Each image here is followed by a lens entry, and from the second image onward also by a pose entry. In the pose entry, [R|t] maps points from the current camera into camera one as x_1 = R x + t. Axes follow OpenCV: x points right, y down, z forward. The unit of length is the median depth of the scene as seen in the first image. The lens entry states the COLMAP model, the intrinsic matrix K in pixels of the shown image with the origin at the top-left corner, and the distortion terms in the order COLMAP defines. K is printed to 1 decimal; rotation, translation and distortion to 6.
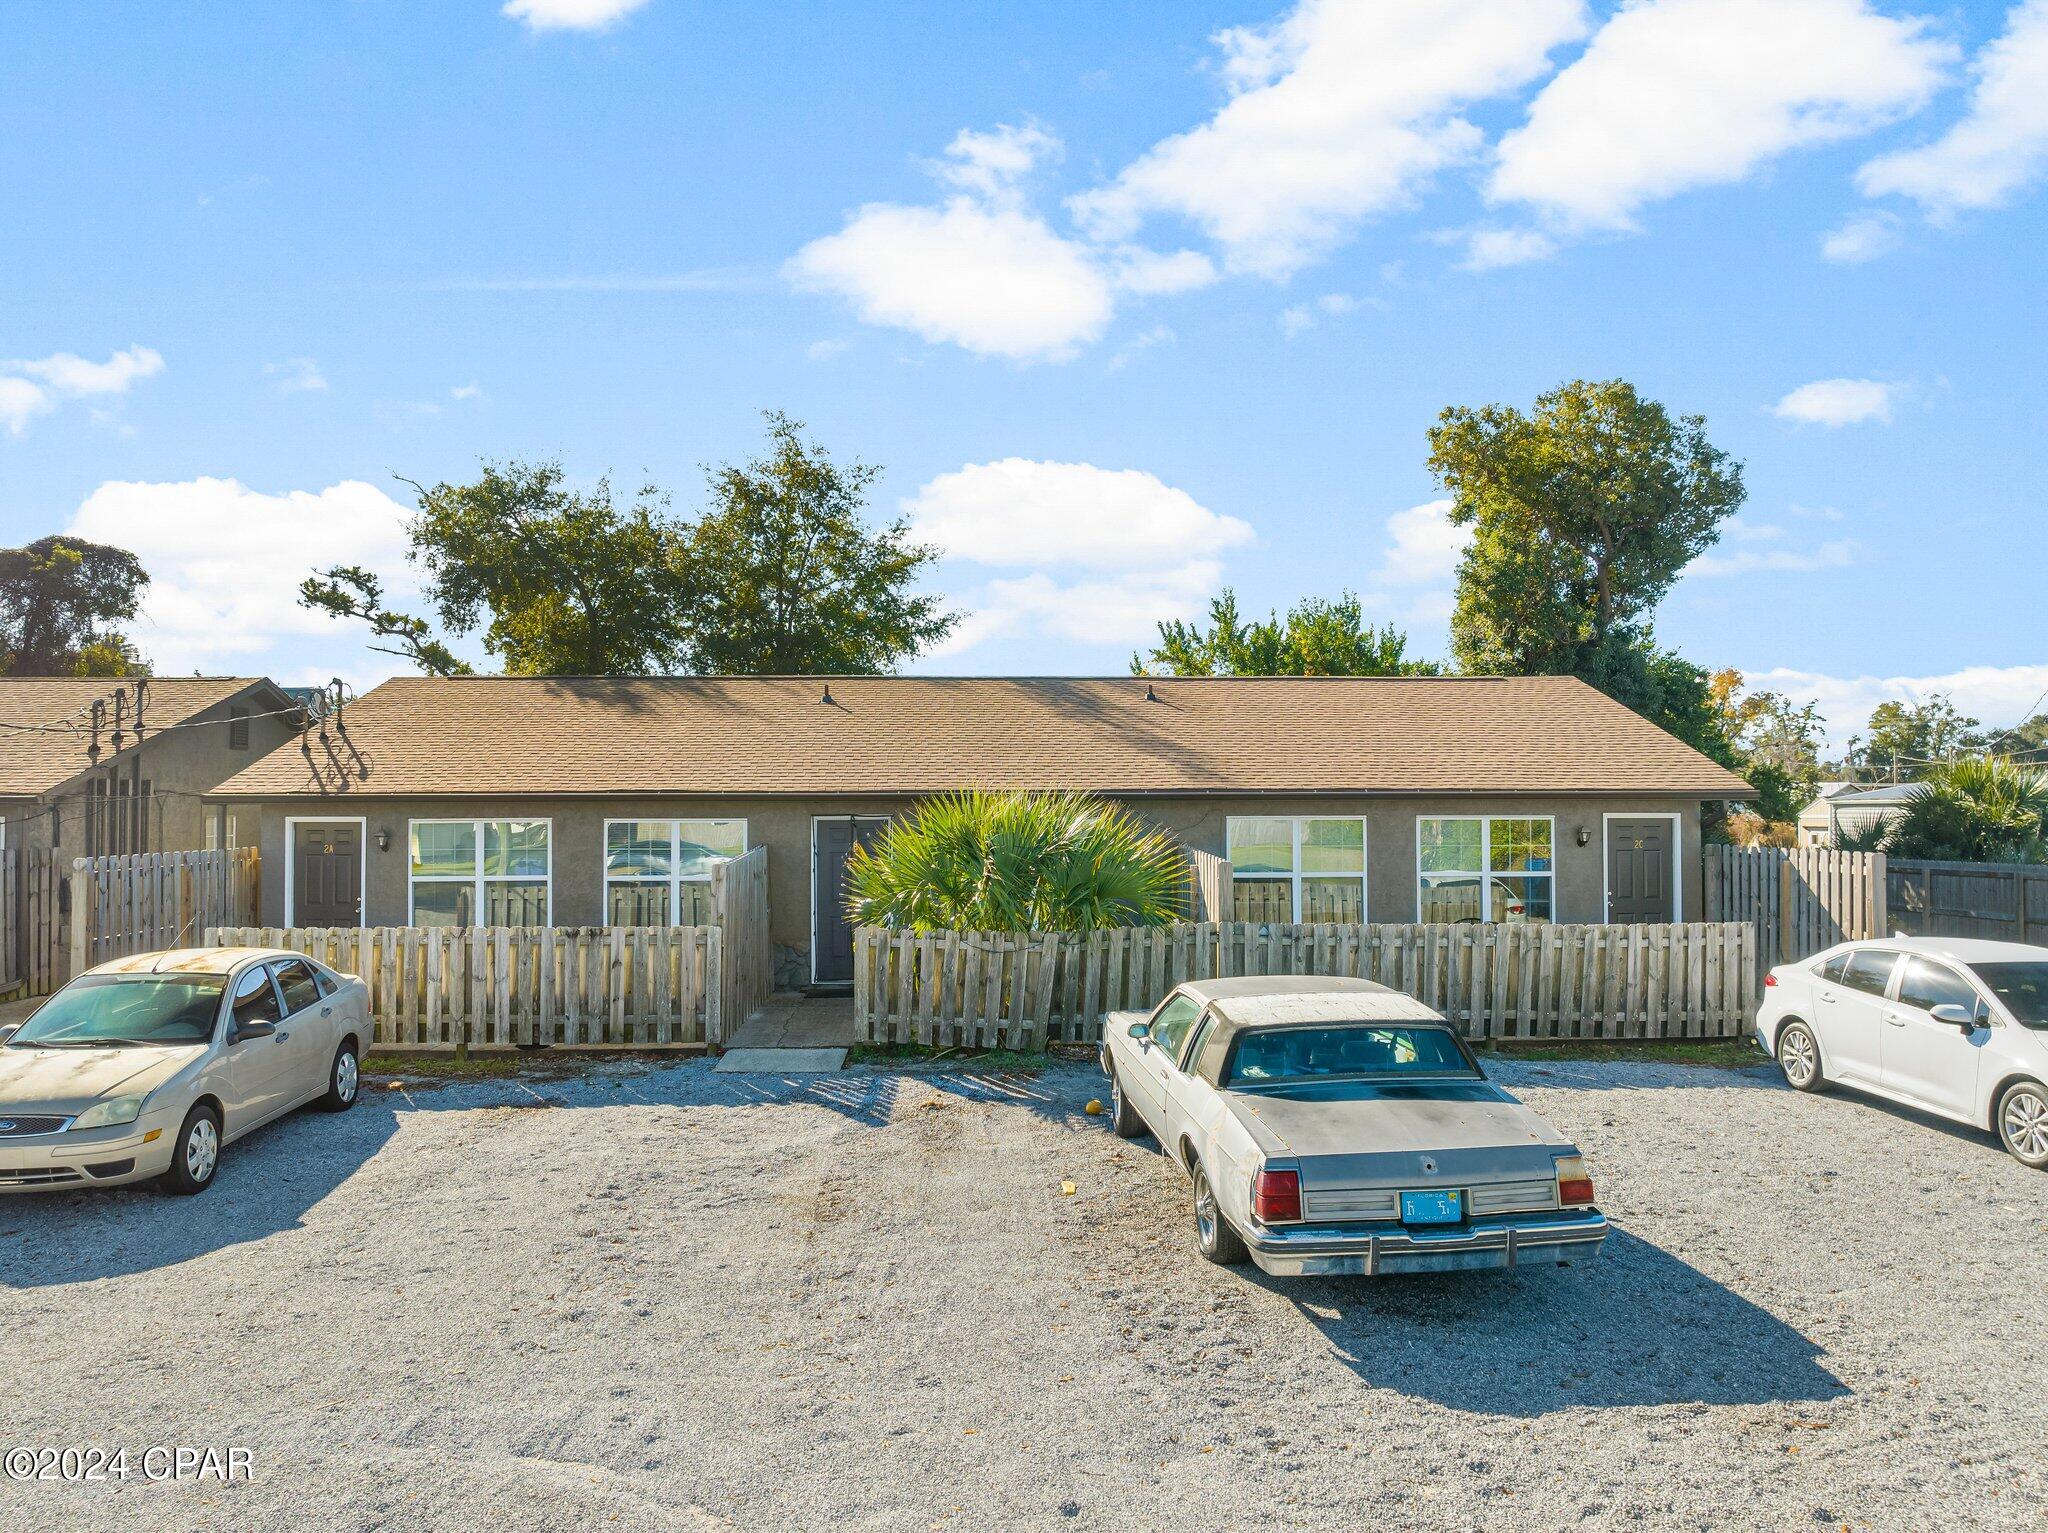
lens RADIAL K [[1437.7, 0, 1028.2], [0, 1437.7, 781.4], [0, 0, 1]] dist [-0.037519, 0.002918]
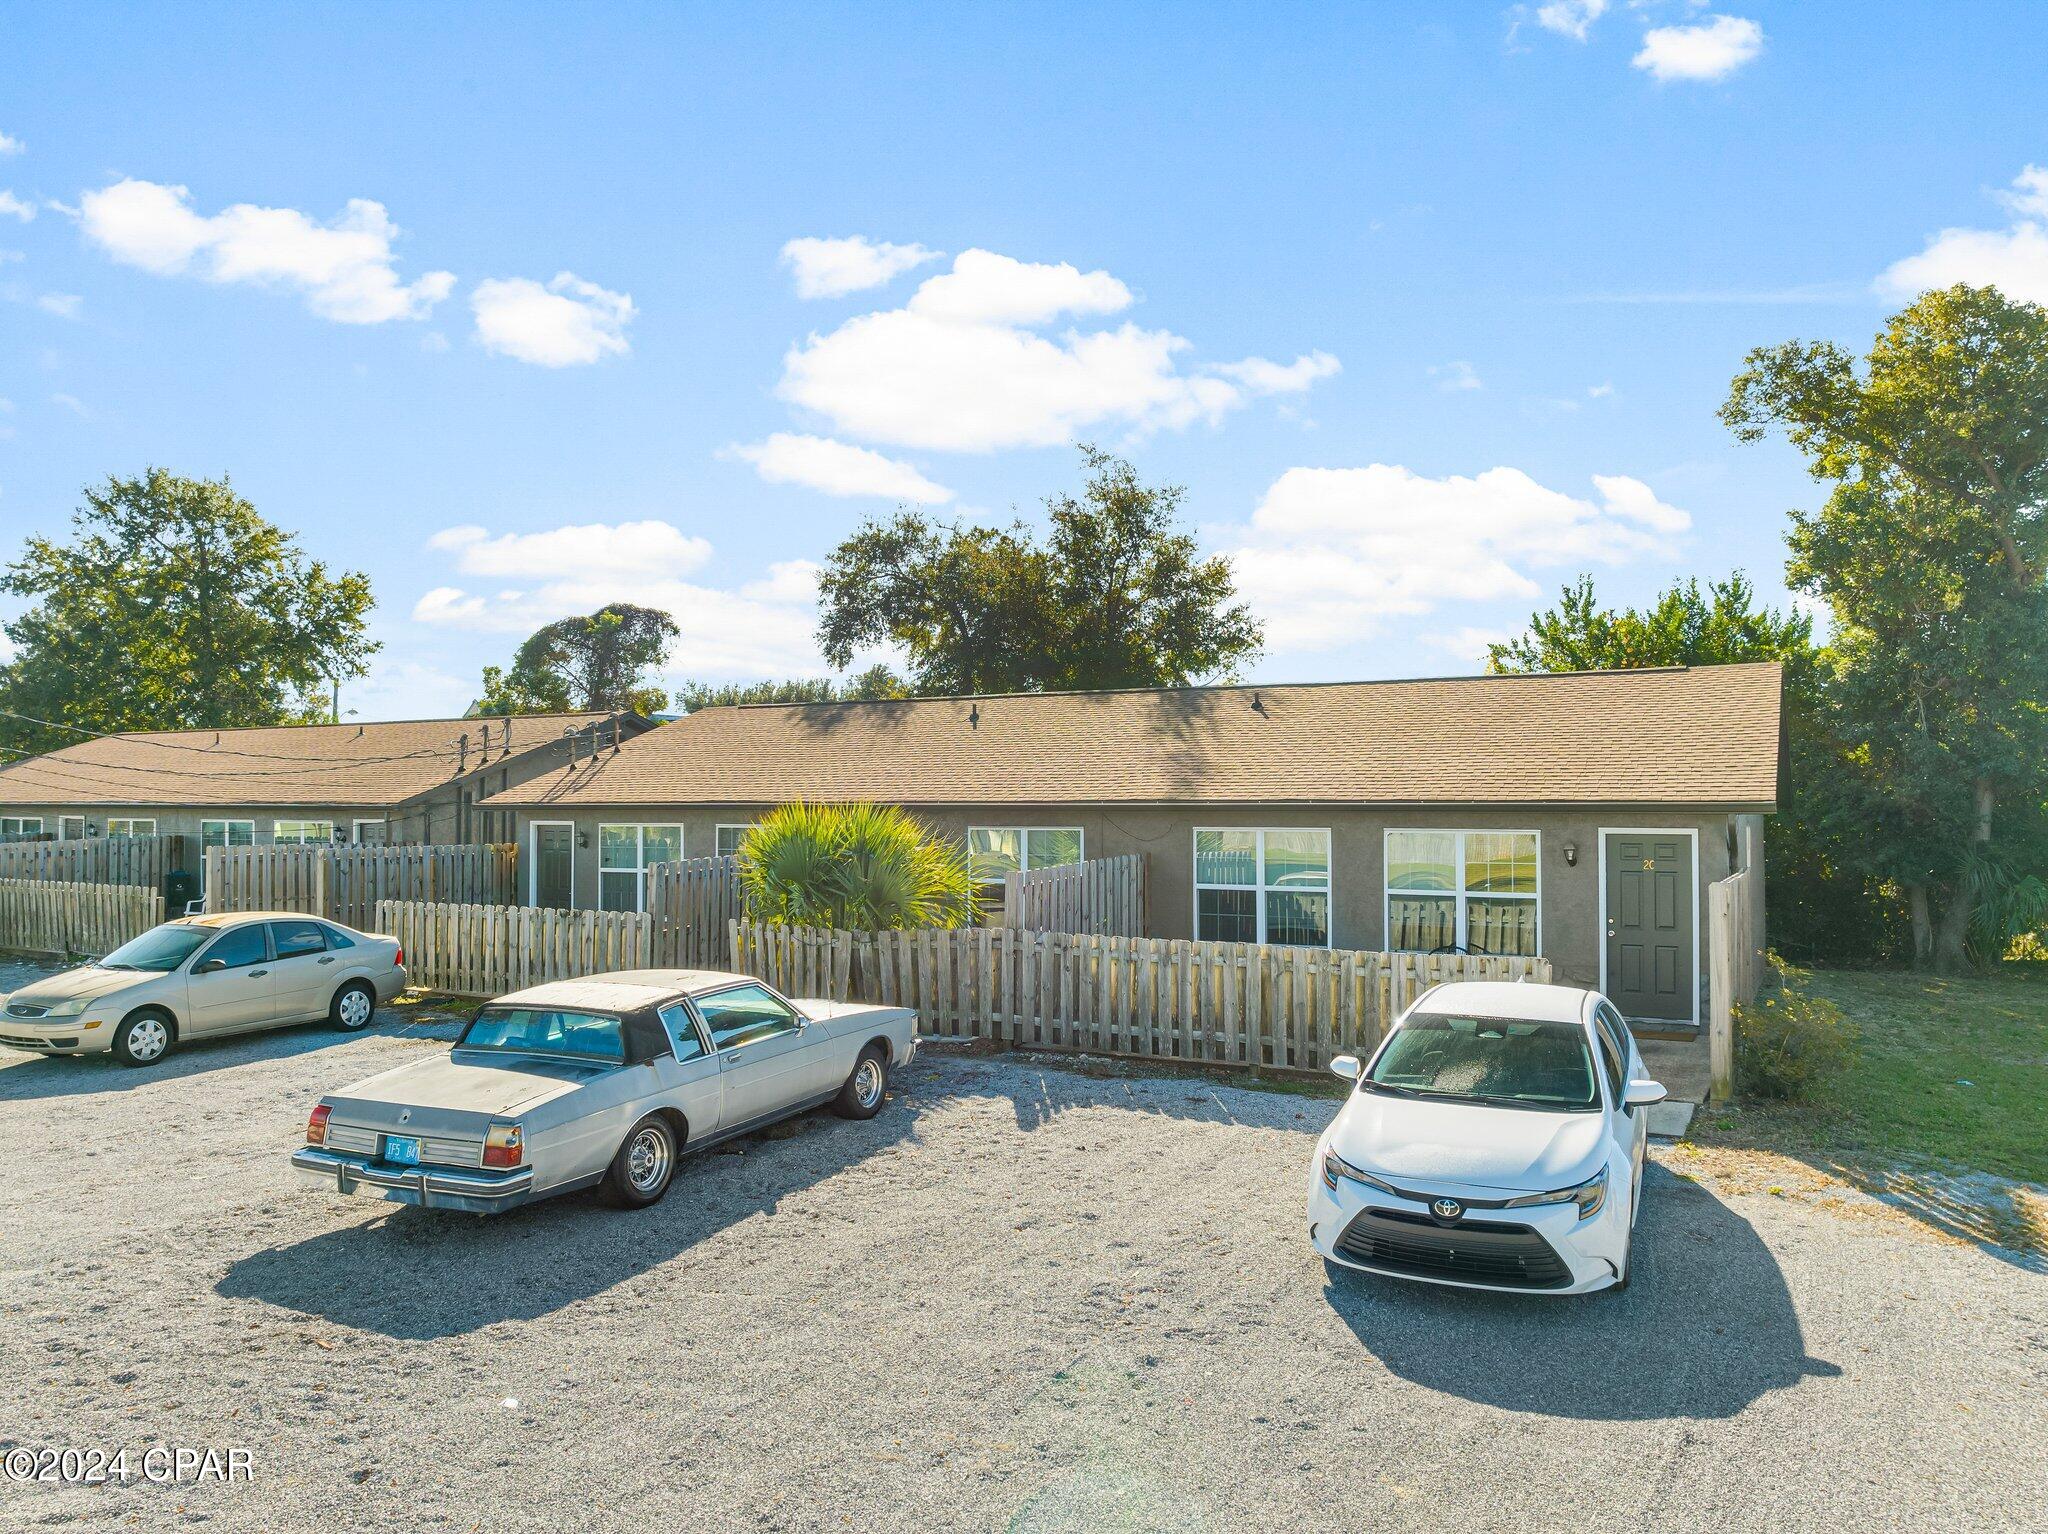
lens RADIAL K [[1437.7, 0, 1040.5], [0, 1437.7, 769.5], [0, 0, 1]] dist [-0.037519, 0.002918]
pose [[0.866464, -0.010029, -0.499138, 0.551510], [0.005149, 0.999925, -0.011153, -0.005186], [0.499213, 0.007094, 0.866451, 0.084257]]
